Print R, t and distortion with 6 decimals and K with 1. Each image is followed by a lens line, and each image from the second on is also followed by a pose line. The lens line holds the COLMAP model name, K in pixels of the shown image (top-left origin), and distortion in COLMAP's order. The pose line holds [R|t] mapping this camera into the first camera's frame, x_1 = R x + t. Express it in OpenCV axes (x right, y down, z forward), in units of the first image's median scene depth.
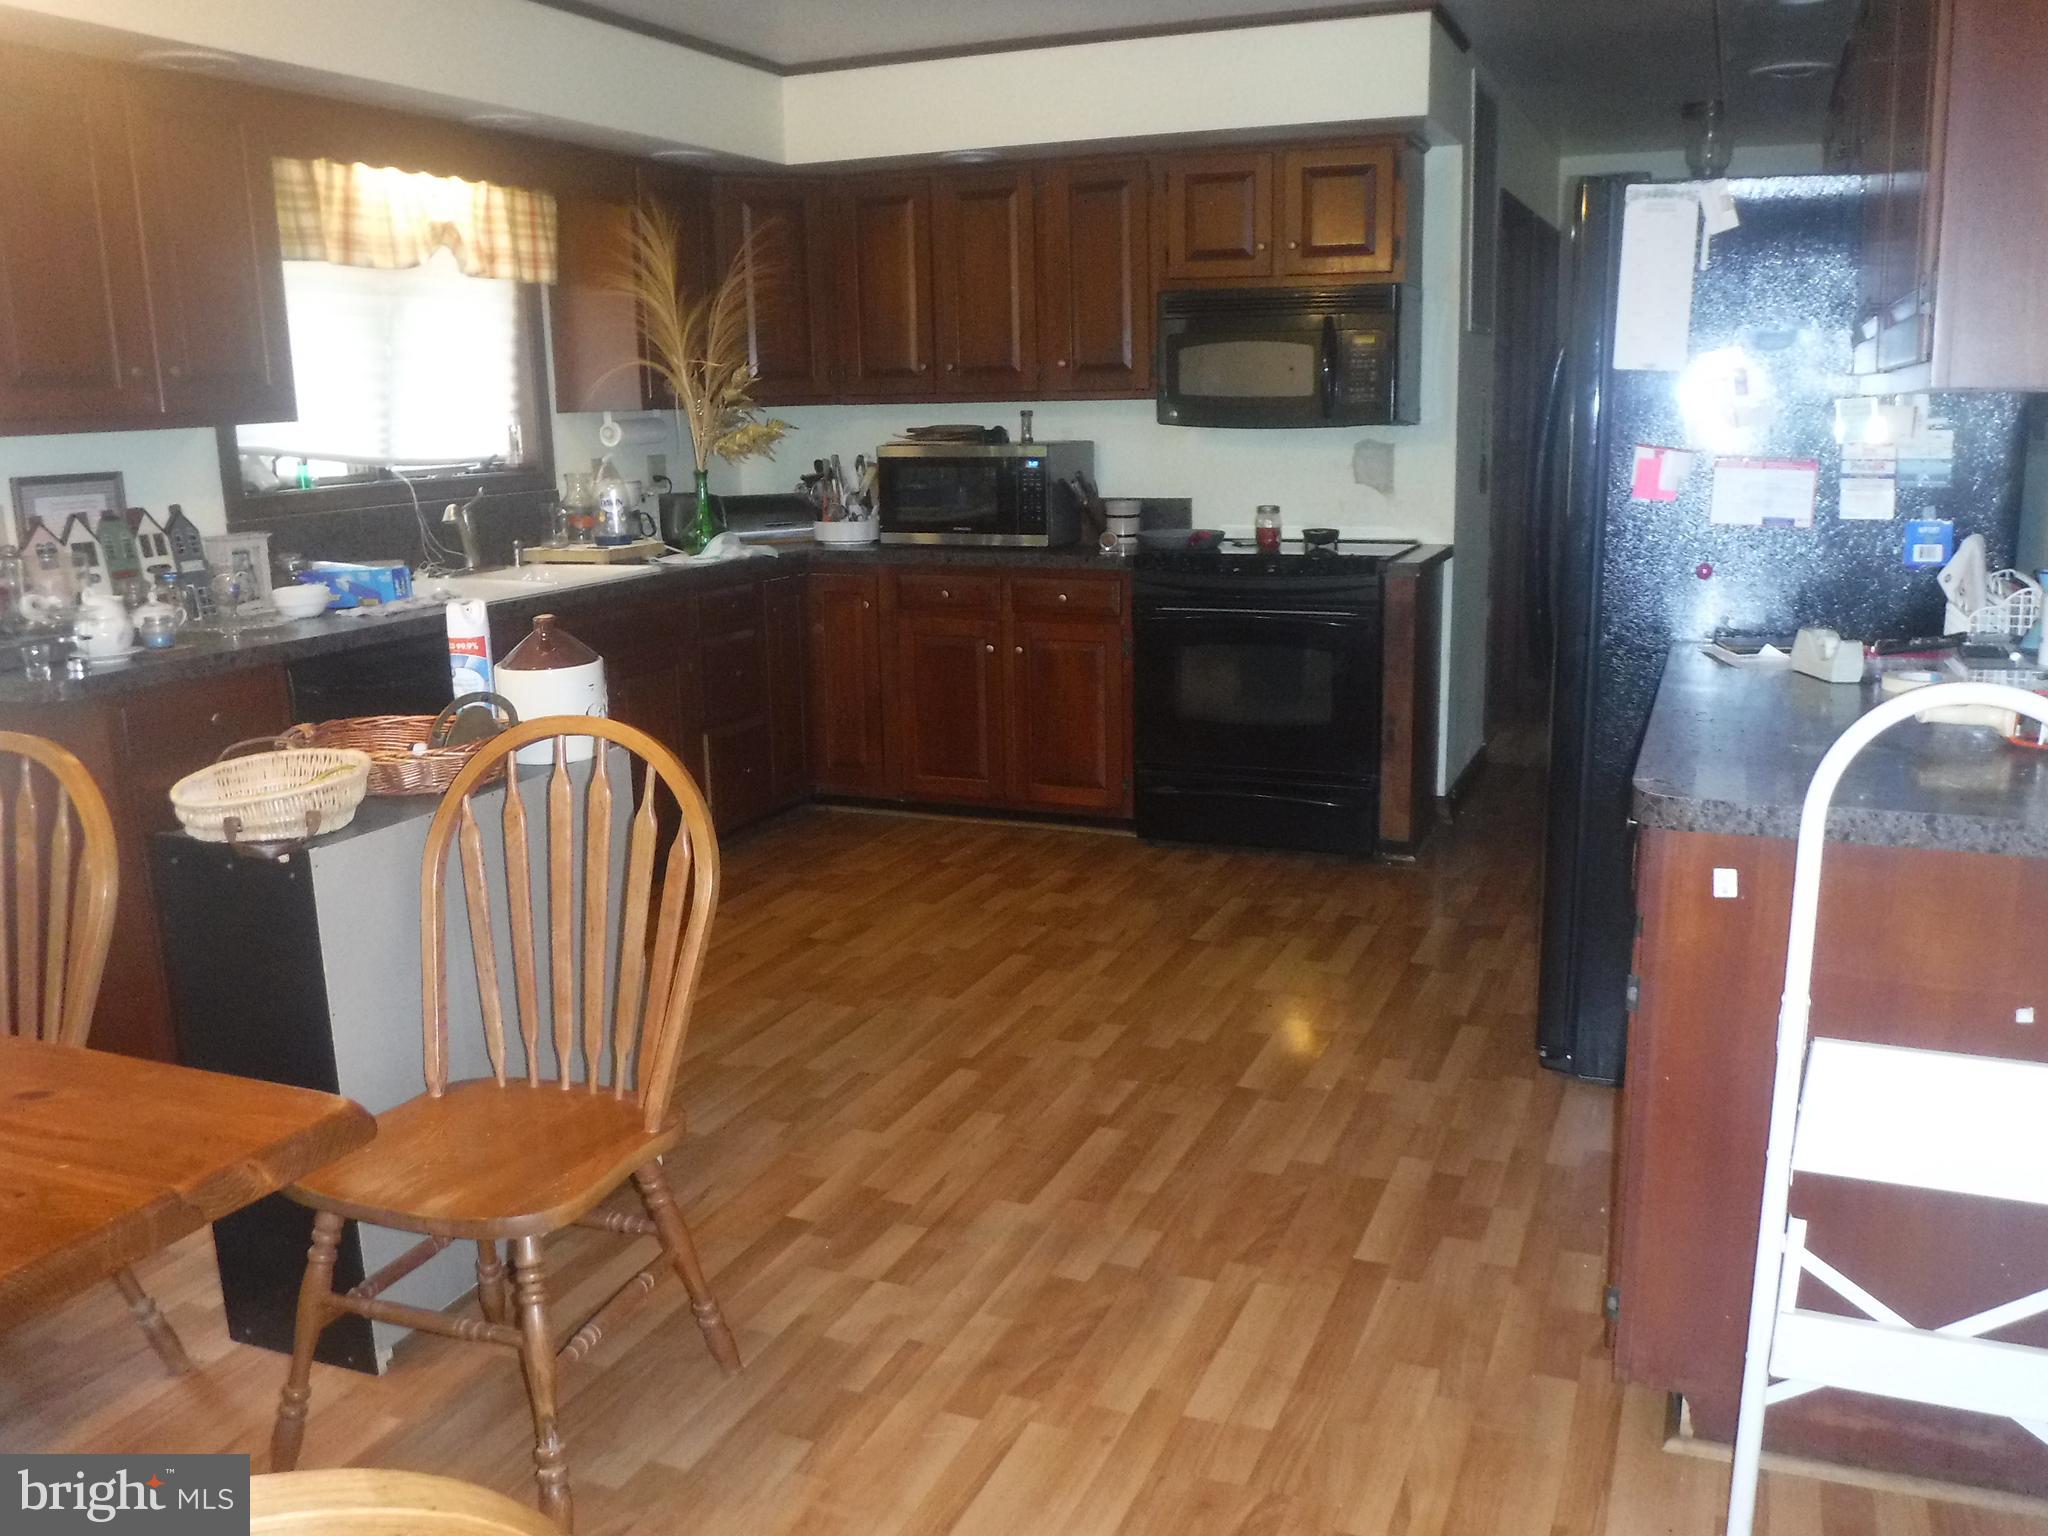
lens RADIAL K [[1675.1, 0, 1038.3], [0, 1675.1, 777.1], [0, 0, 1]] dist [-0.085990, 0.002314]
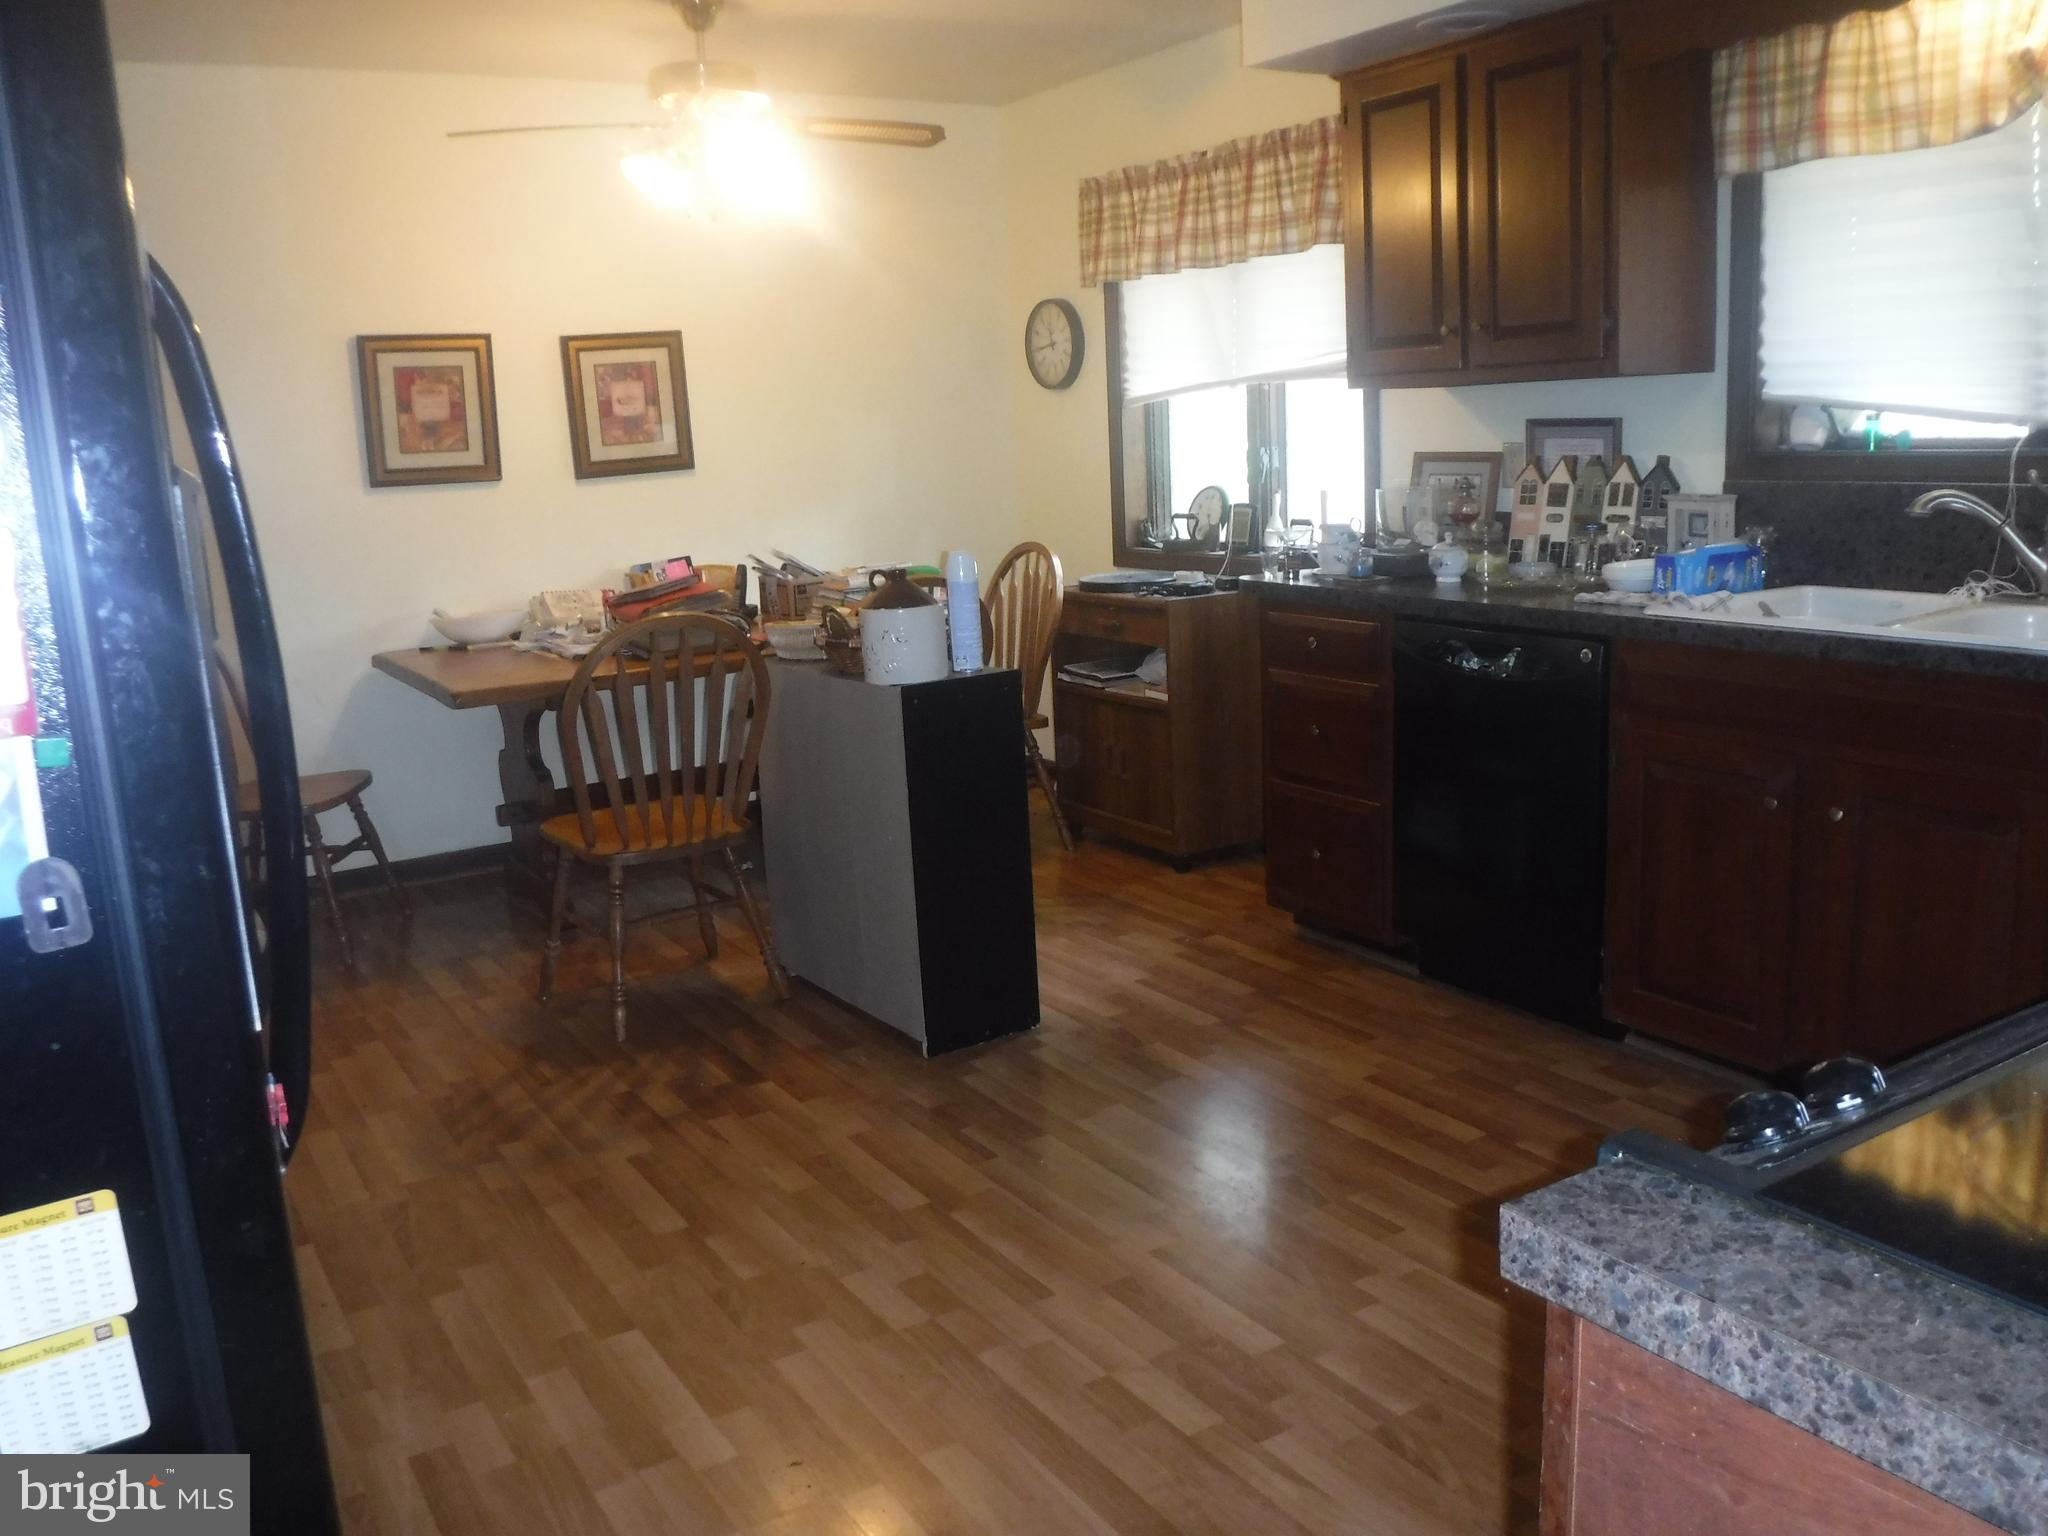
lens RADIAL K [[1675.1, 0, 1038.3], [0, 1675.1, 777.1], [0, 0, 1]] dist [-0.085990, 0.002314]
pose [[-0.570433, 0.213578, -0.793089, 0.510762], [-0.124316, 0.932024, 0.340408, -0.296162], [0.811882, 0.292773, -0.505105, 1.346690]]
